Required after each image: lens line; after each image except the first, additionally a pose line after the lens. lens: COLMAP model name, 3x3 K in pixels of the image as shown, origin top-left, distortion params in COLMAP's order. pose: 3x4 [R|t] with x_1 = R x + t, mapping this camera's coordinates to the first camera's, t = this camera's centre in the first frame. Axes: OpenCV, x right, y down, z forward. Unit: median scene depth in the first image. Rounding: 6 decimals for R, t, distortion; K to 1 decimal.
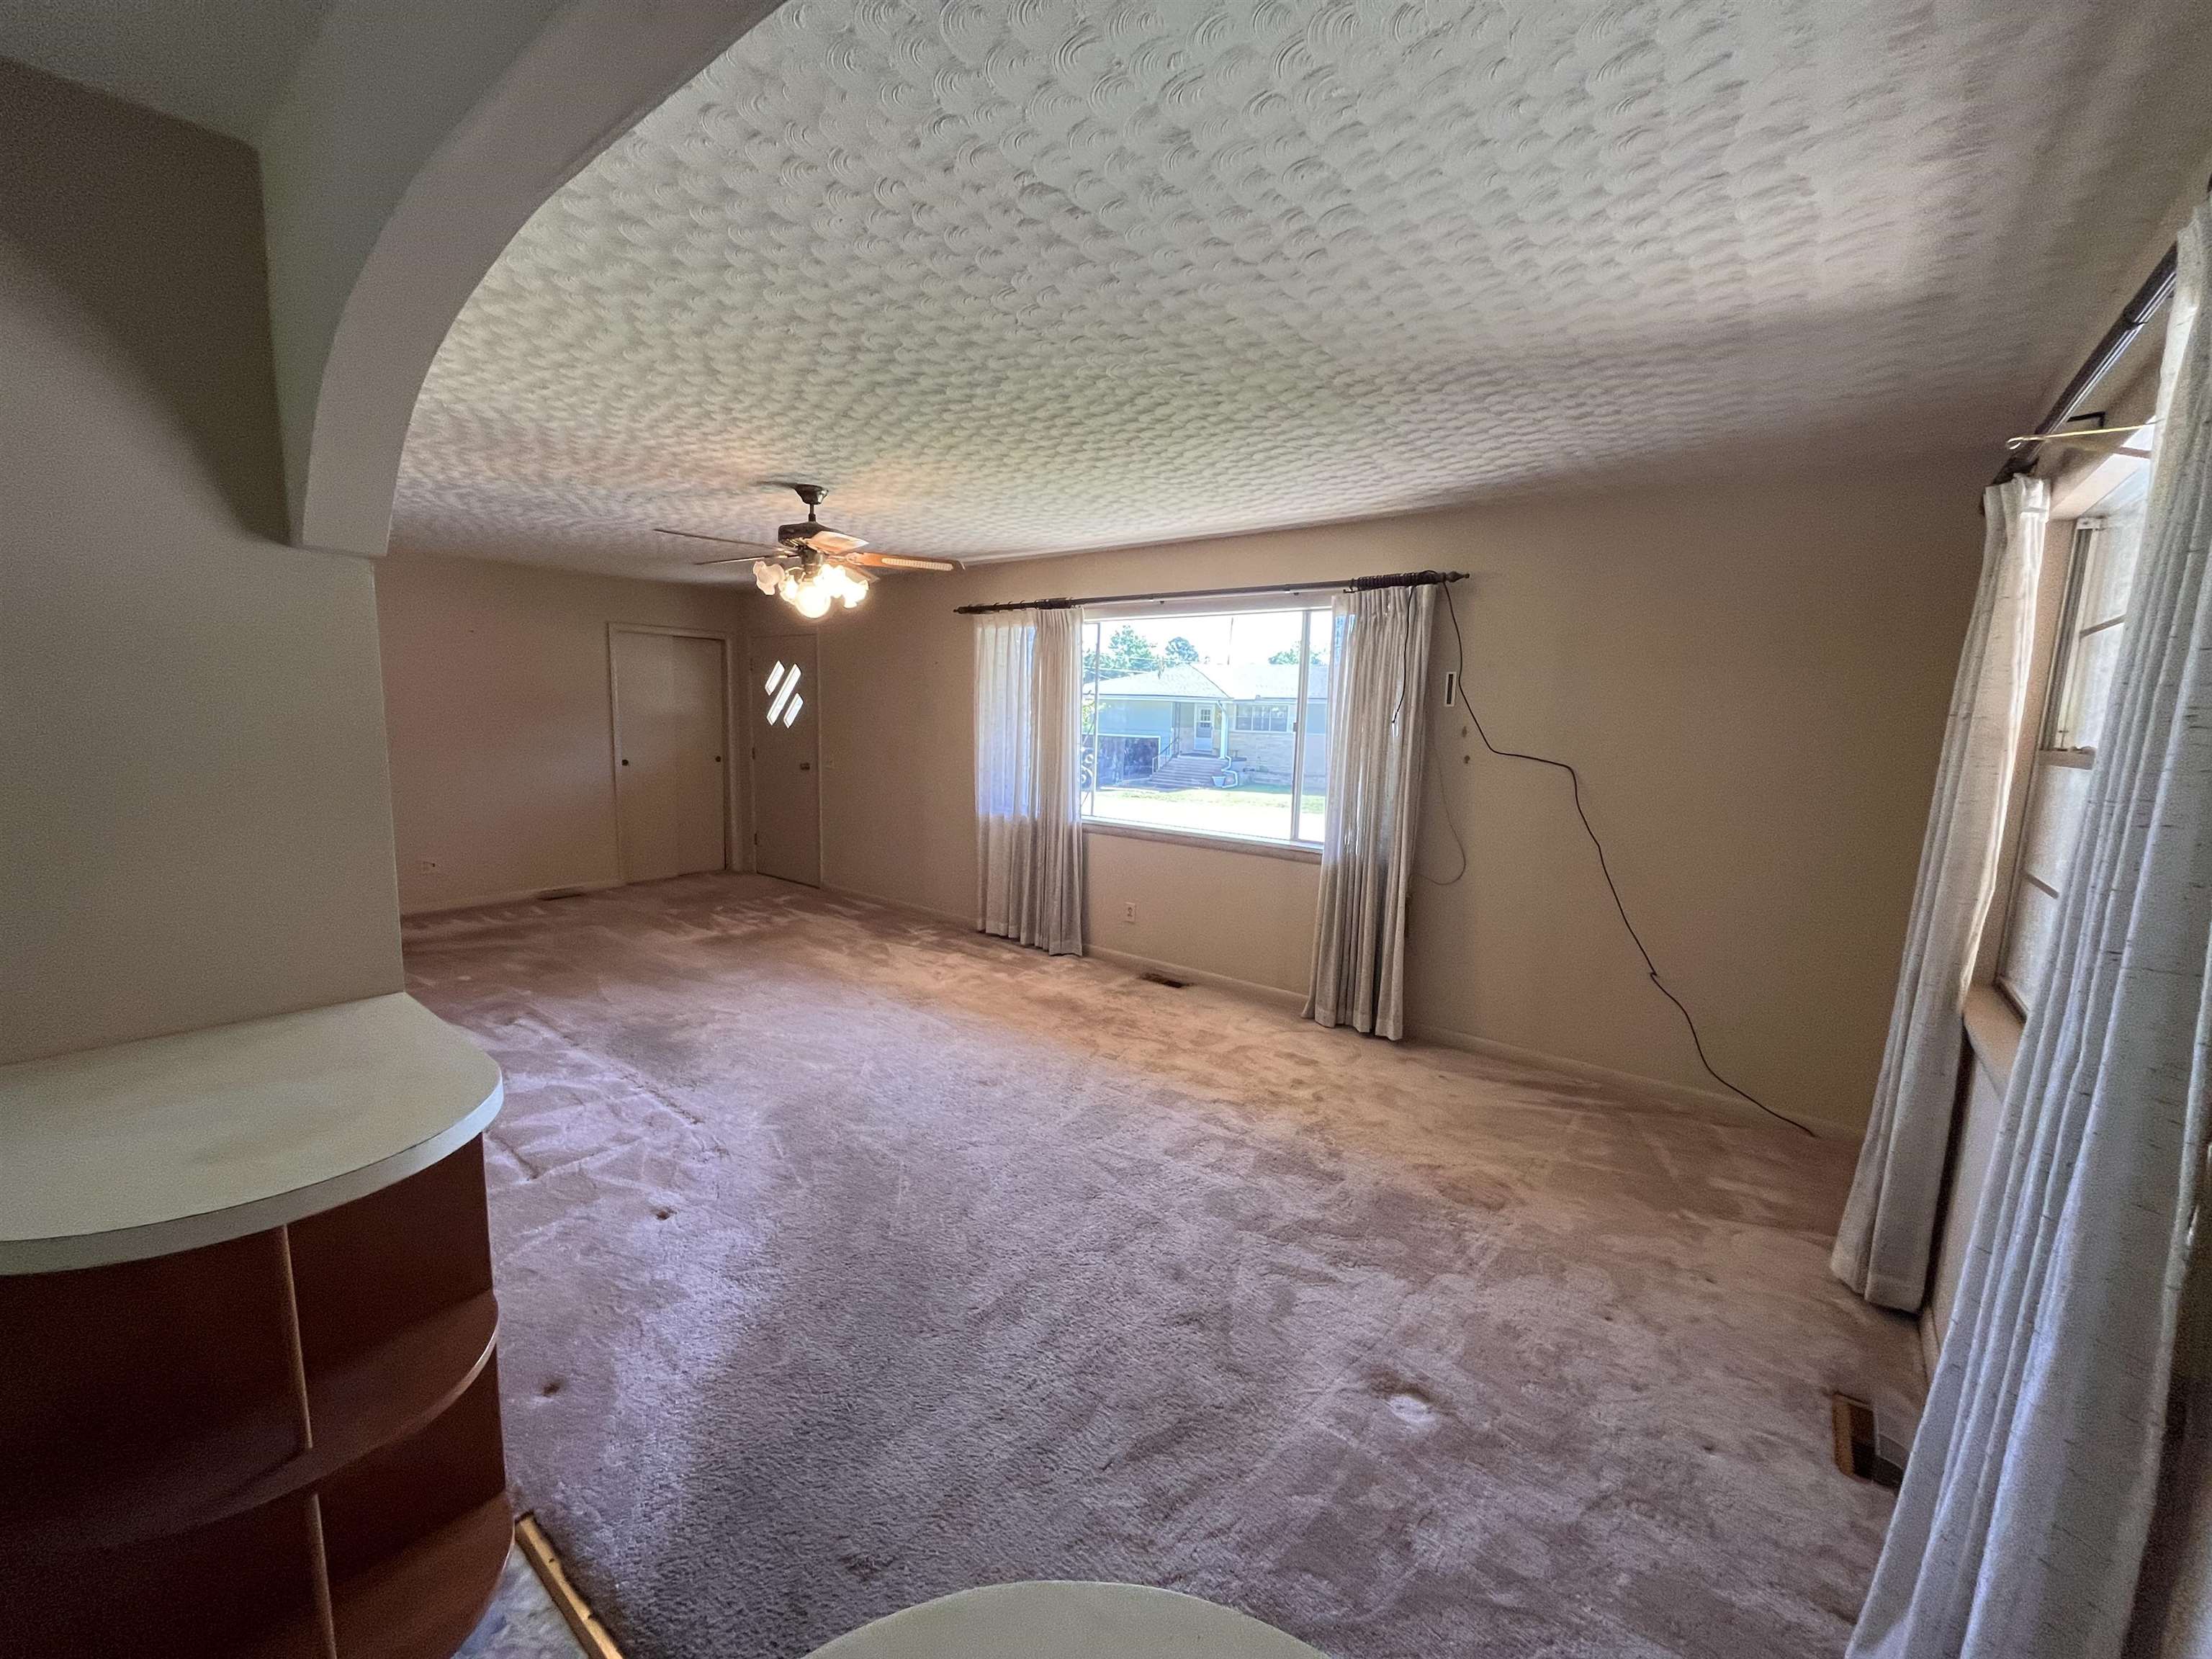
lens RADIAL K [[890.0, 0, 1103.9], [0, 890.0, 839.2], [0, 0, 1]] dist [-0.003306, 0.000061]
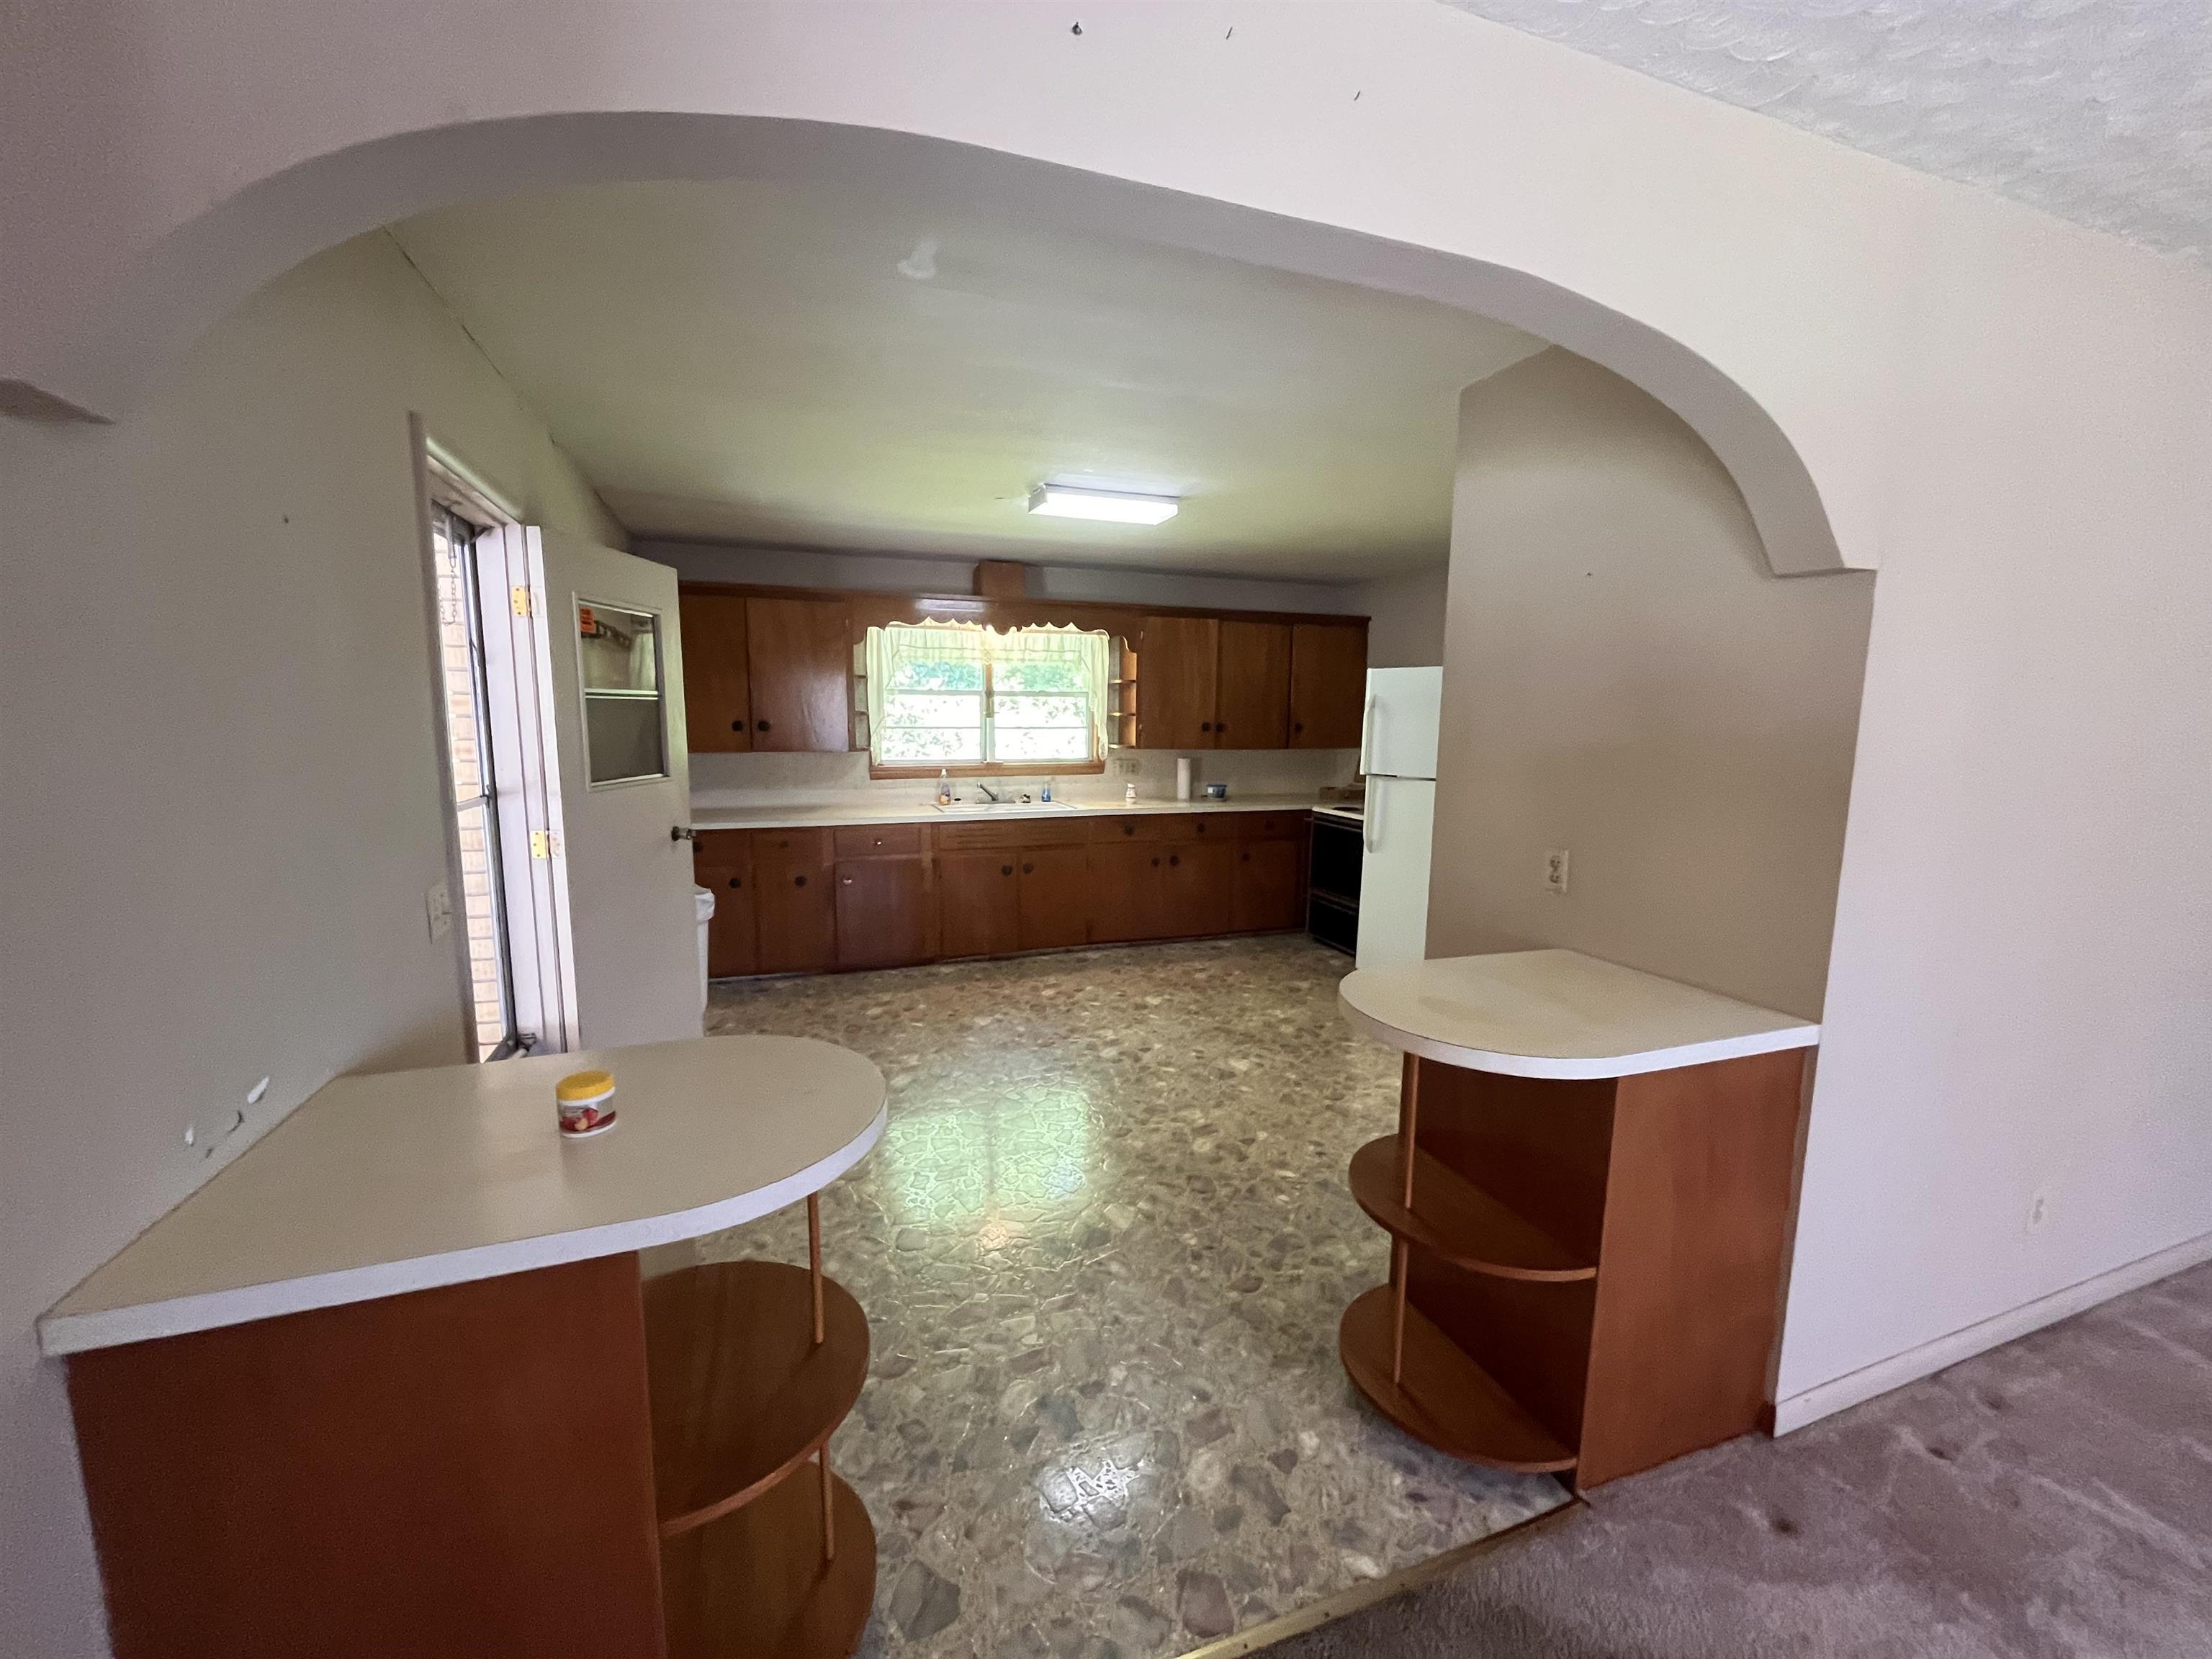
lens RADIAL K [[890.0, 0, 1096.3], [0, 890.0, 842.8], [0, 0, 1]] dist [-0.003306, 0.000061]
pose [[-0.520639, 0.088466, -0.849181, 0.183112], [-0.142791, 0.971586, 0.188764, -0.039369], [0.841752, 0.219533, -0.493213, 0.348515]]
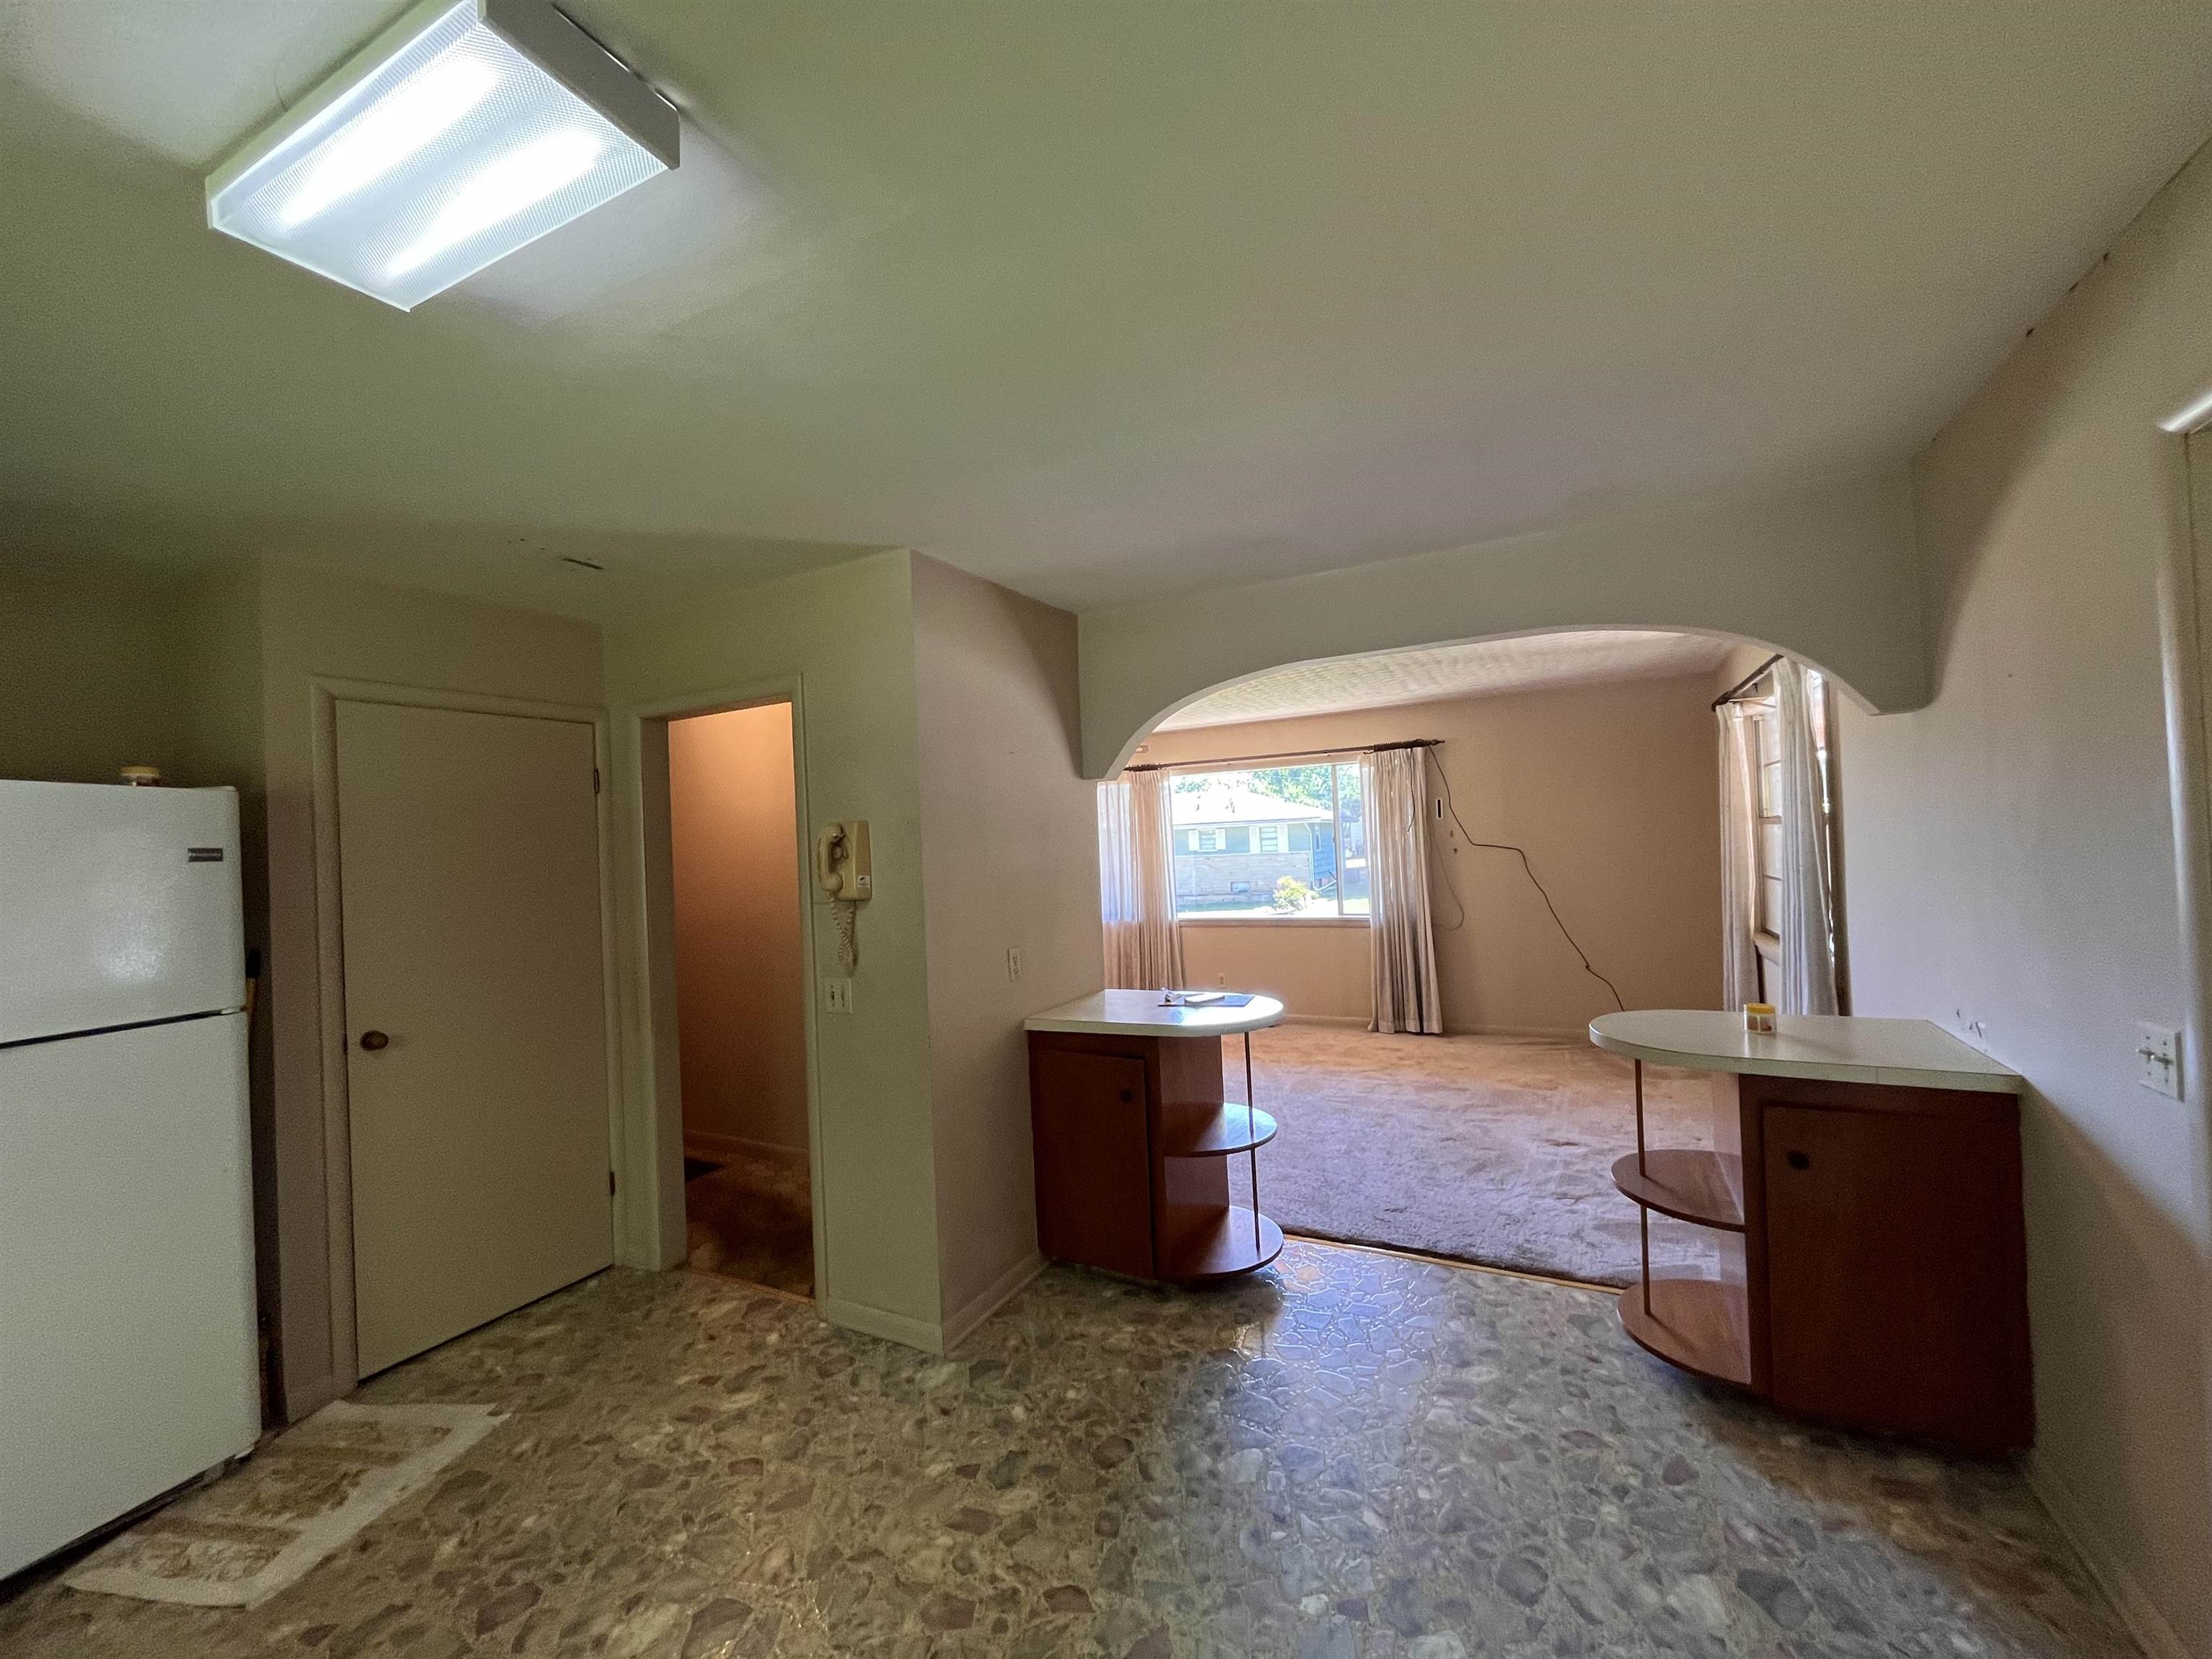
lens RADIAL K [[890.0, 0, 1104.3], [0, 890.0, 842.0], [0, 0, 1]] dist [-0.003306, 0.000061]
pose [[0.979136, -0.072522, 0.189822, -0.522336], [0.099640, 0.985484, -0.137452, 0.053636], [-0.177098, 0.153498, 0.972149, -0.461090]]
